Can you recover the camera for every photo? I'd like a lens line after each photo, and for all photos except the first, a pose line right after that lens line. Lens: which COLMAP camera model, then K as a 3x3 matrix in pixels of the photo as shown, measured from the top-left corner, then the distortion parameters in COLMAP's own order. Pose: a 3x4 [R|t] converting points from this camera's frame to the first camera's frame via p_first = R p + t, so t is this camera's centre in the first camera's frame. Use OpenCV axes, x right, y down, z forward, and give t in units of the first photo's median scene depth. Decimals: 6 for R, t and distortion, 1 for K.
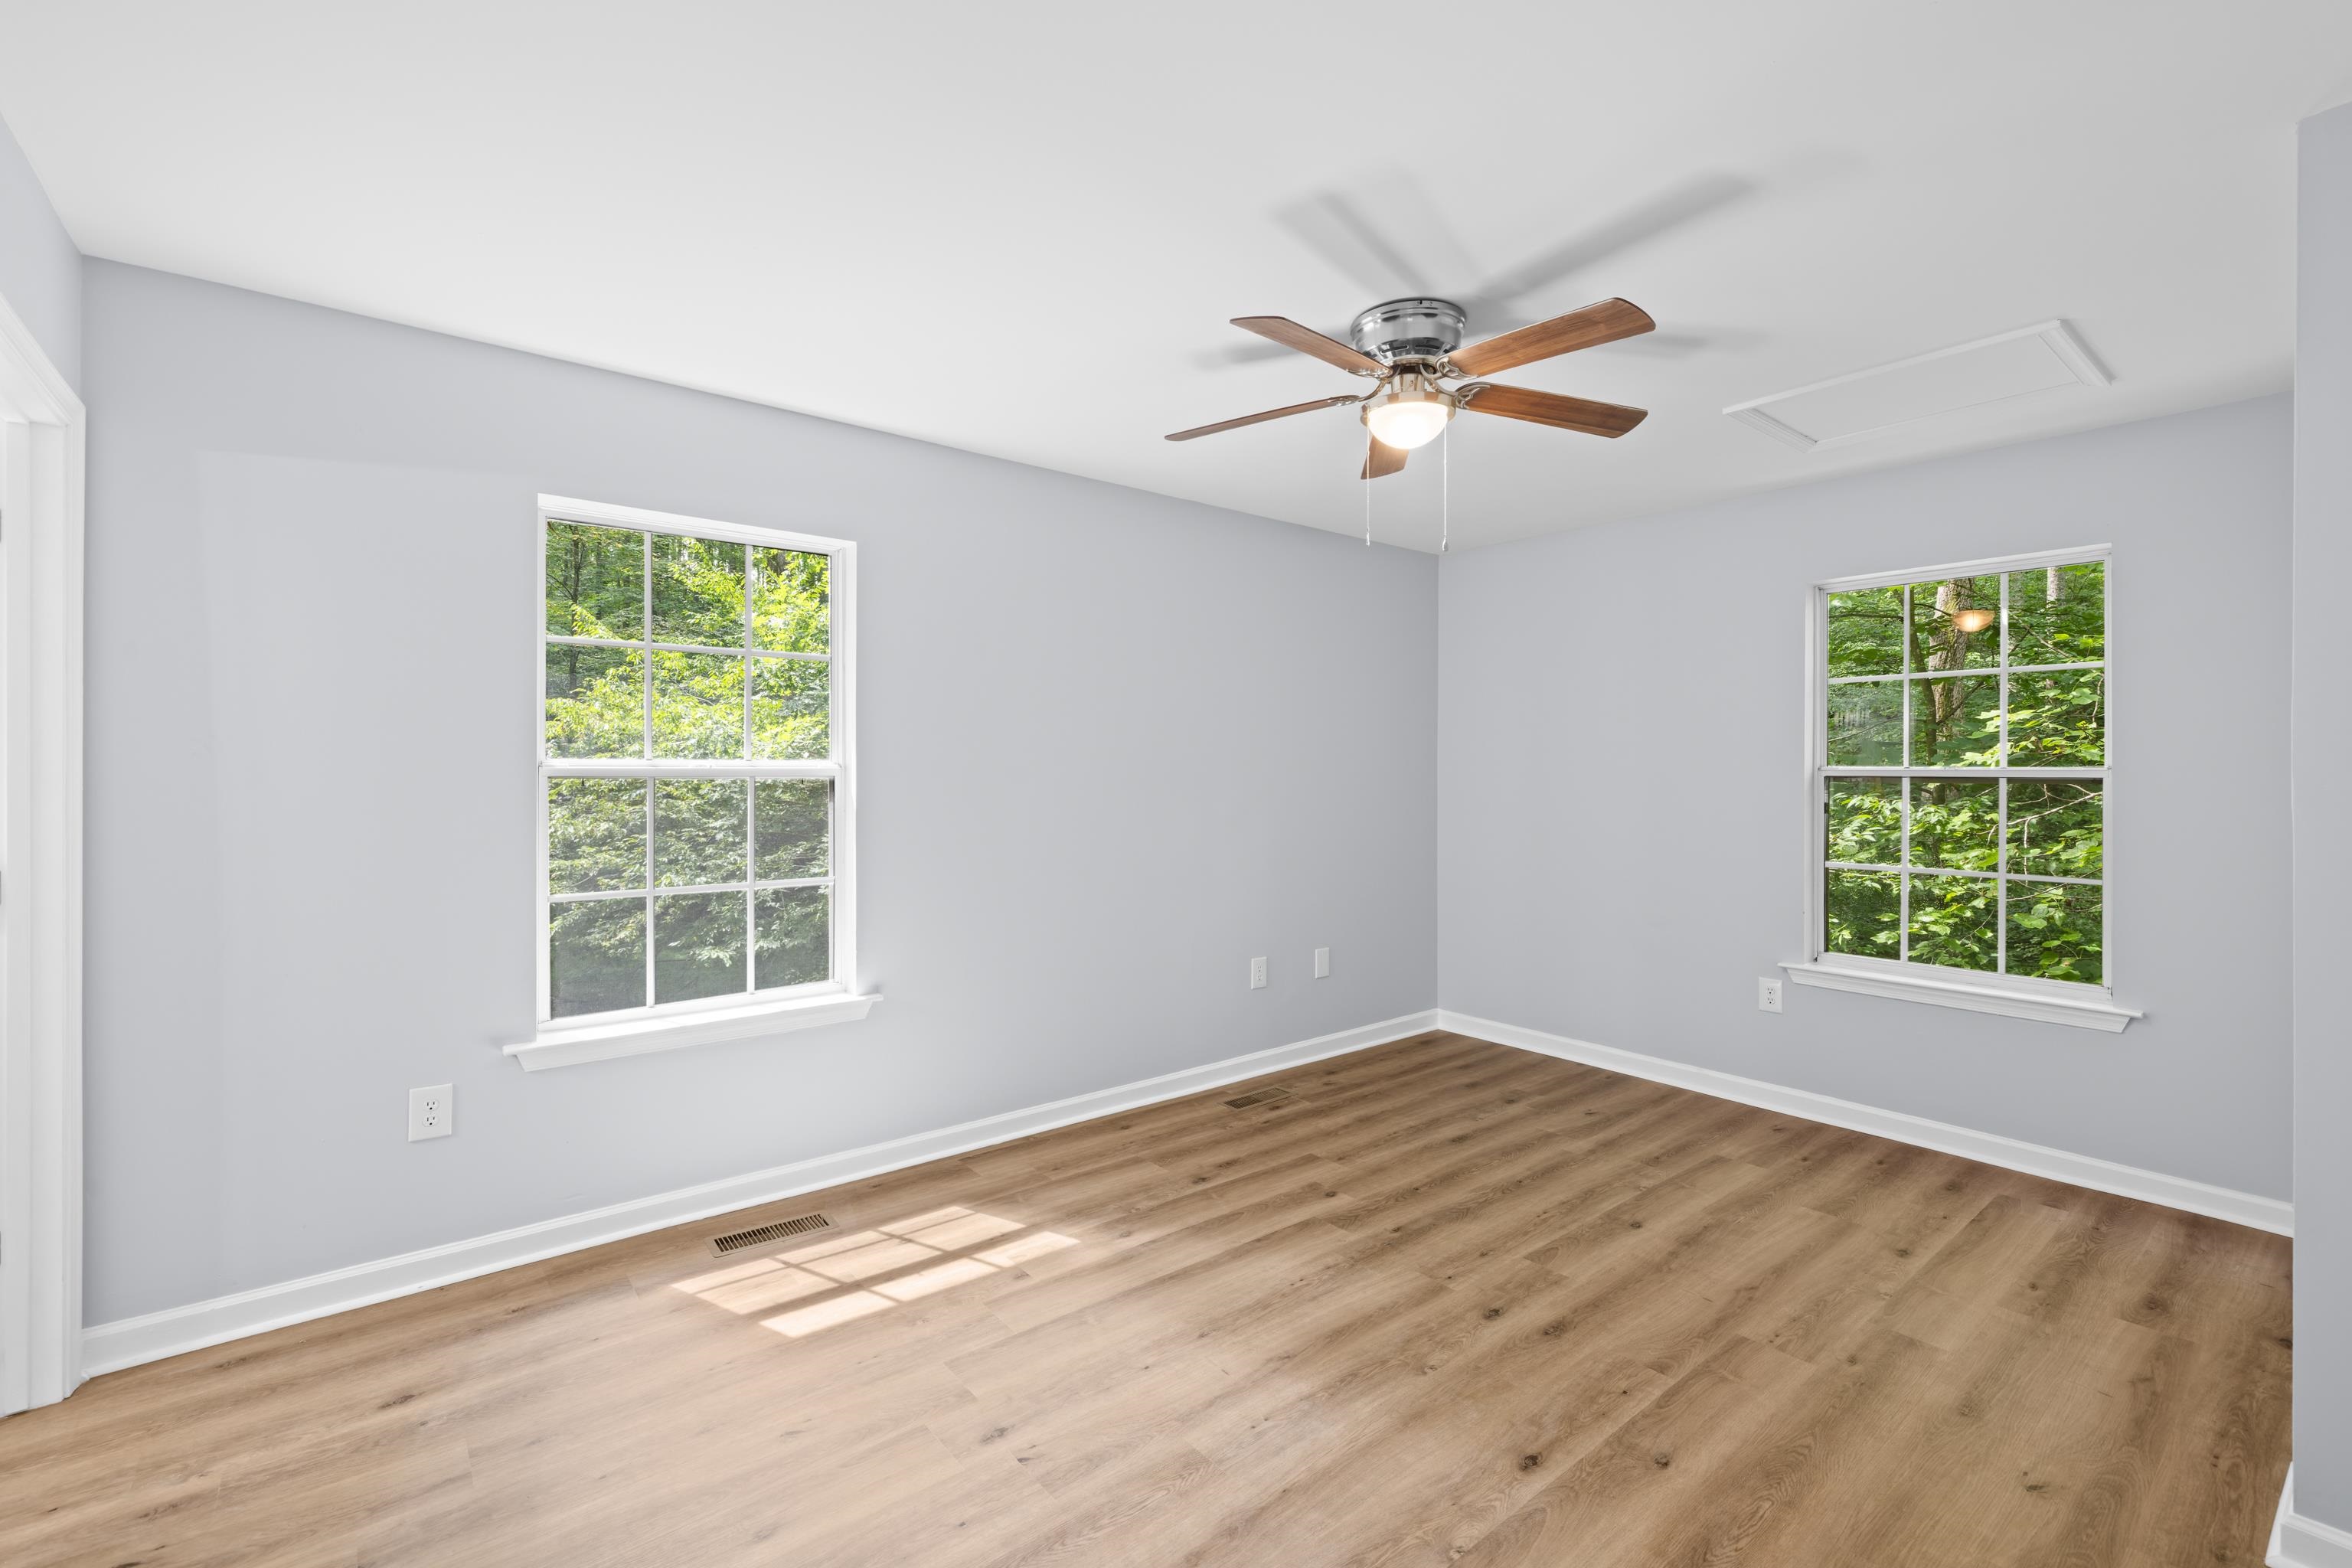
lens RADIAL K [[1012.1, 0, 1180.9], [0, 1012.1, 763.1], [0, 0, 1]] dist [0.001650, 0.000022]
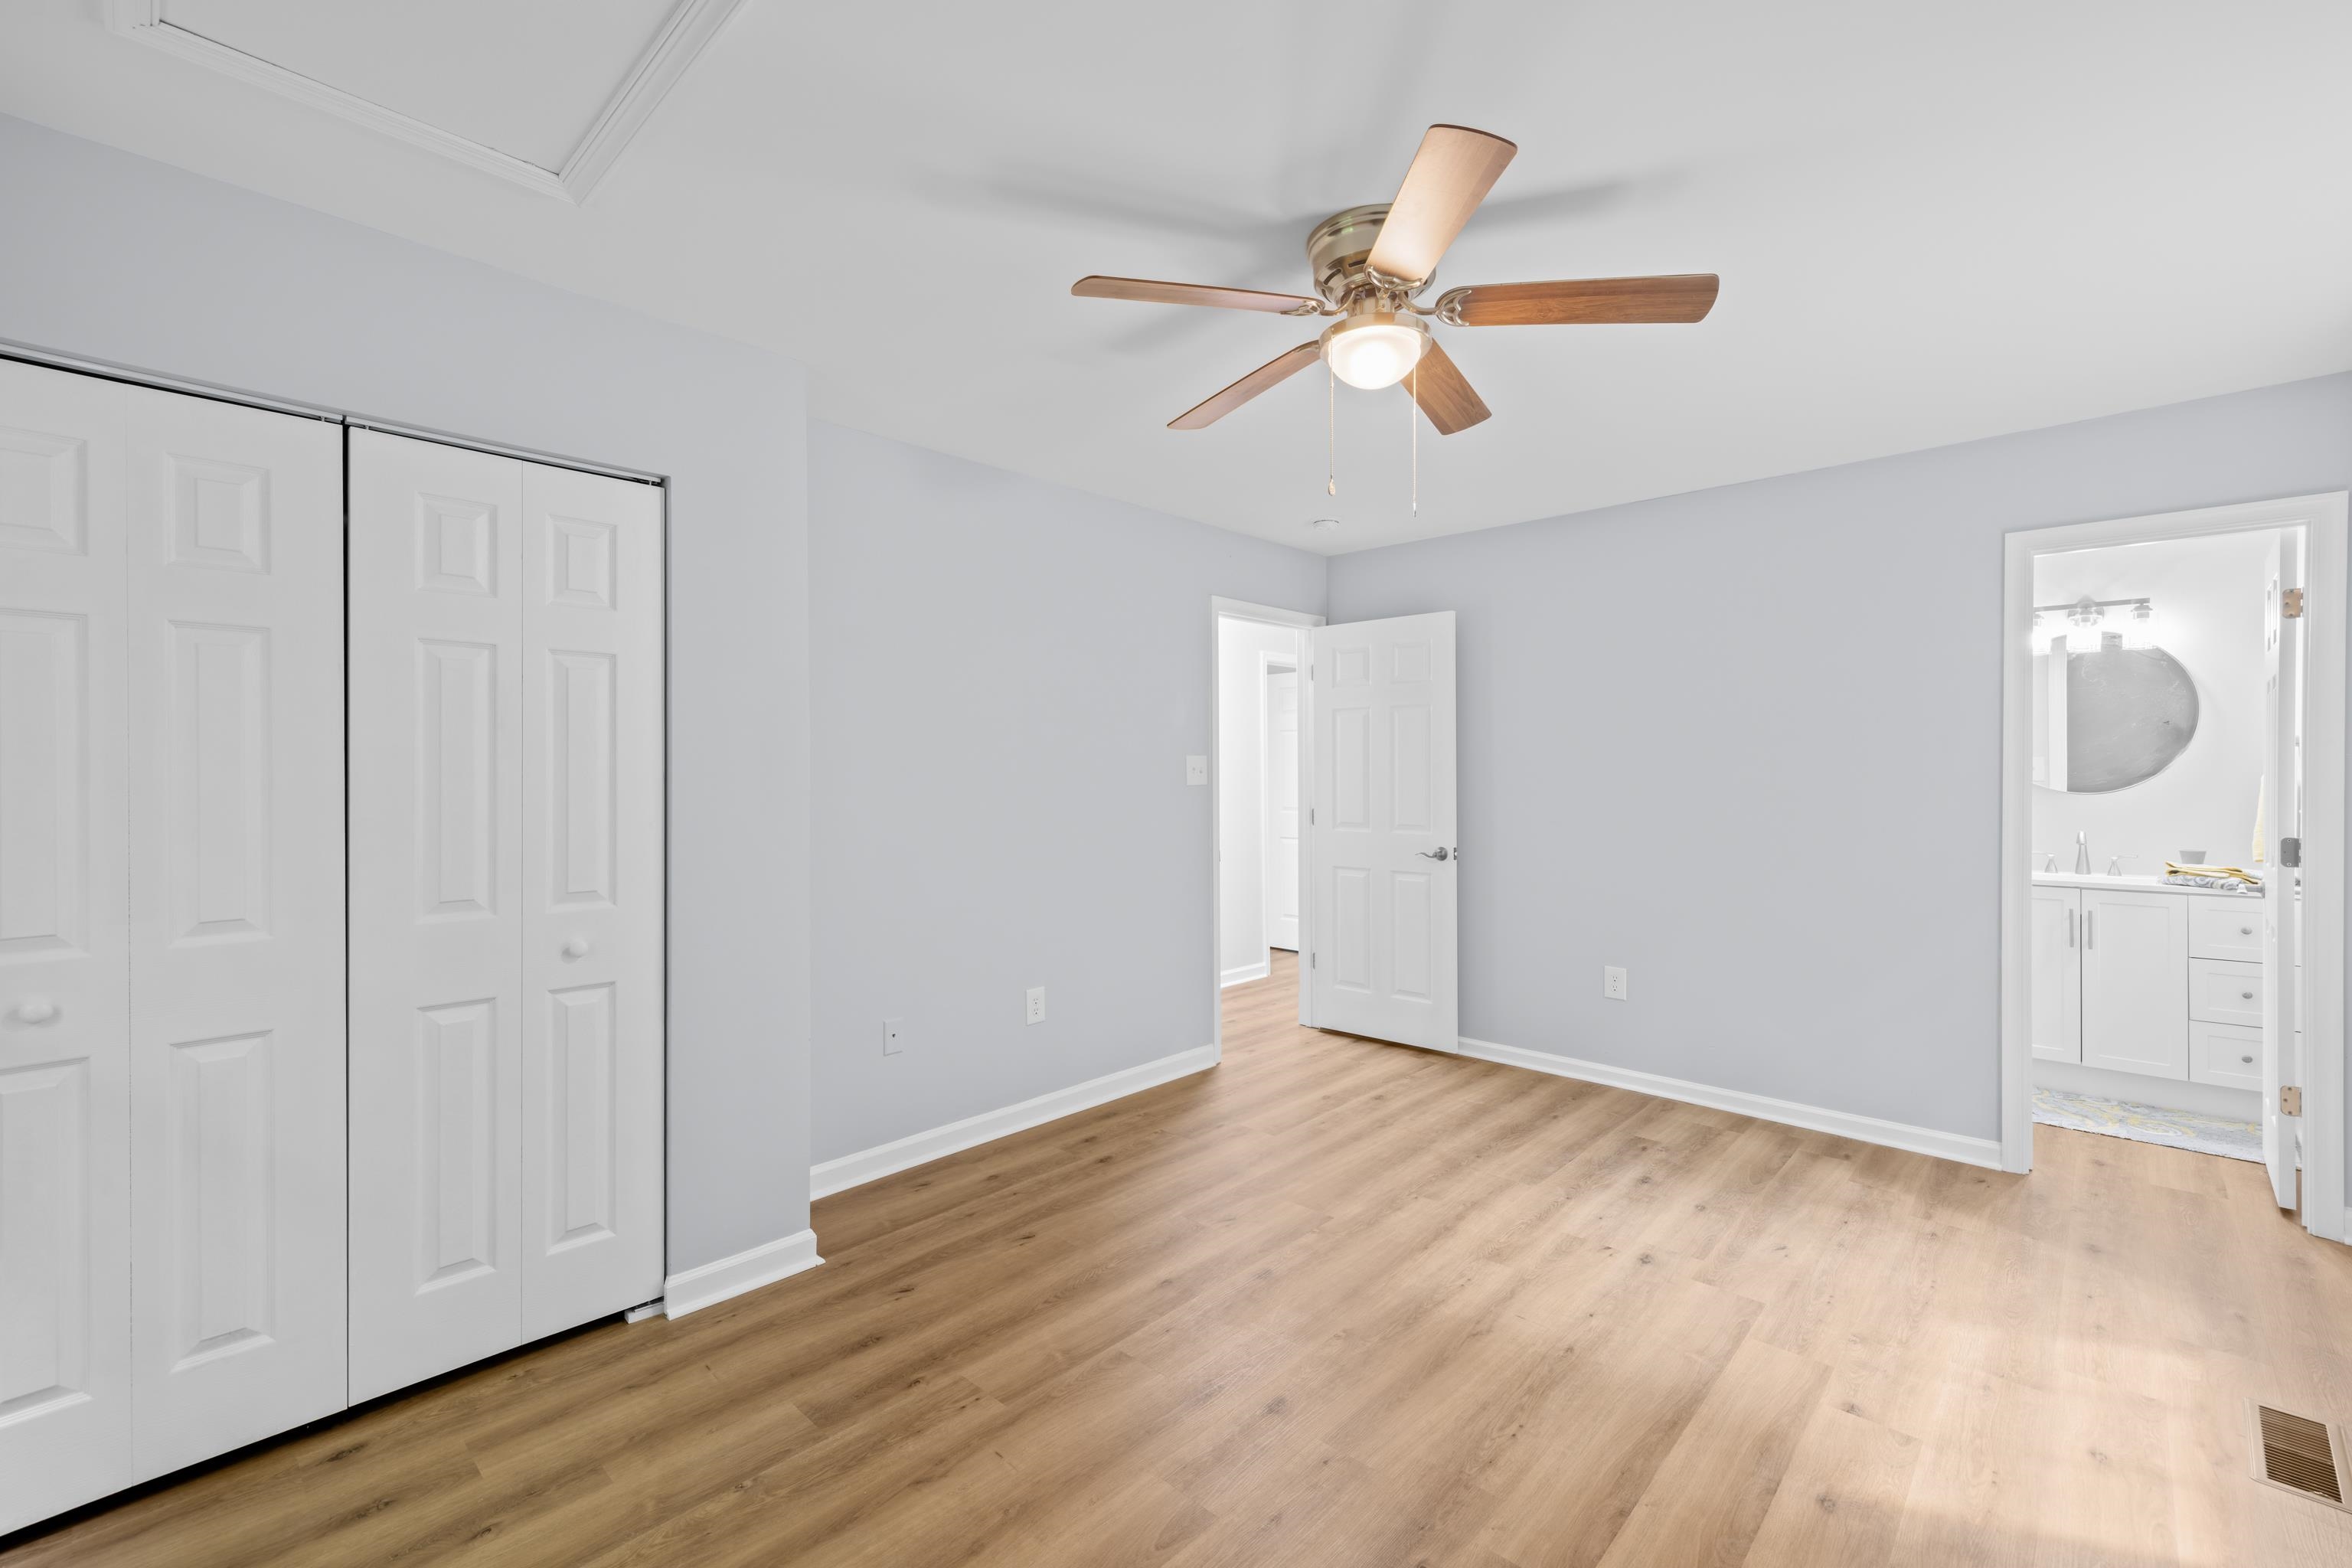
lens RADIAL K [[1012.1, 0, 1180.9], [0, 1012.1, 763.1], [0, 0, 1]] dist [0.001650, 0.000022]
pose [[-0.990334, -0.003924, -0.138648, 0.570430], [-0.001944, 0.999894, -0.014413, 0.017904], [0.138690, -0.014004, -0.990237, 2.070964]]
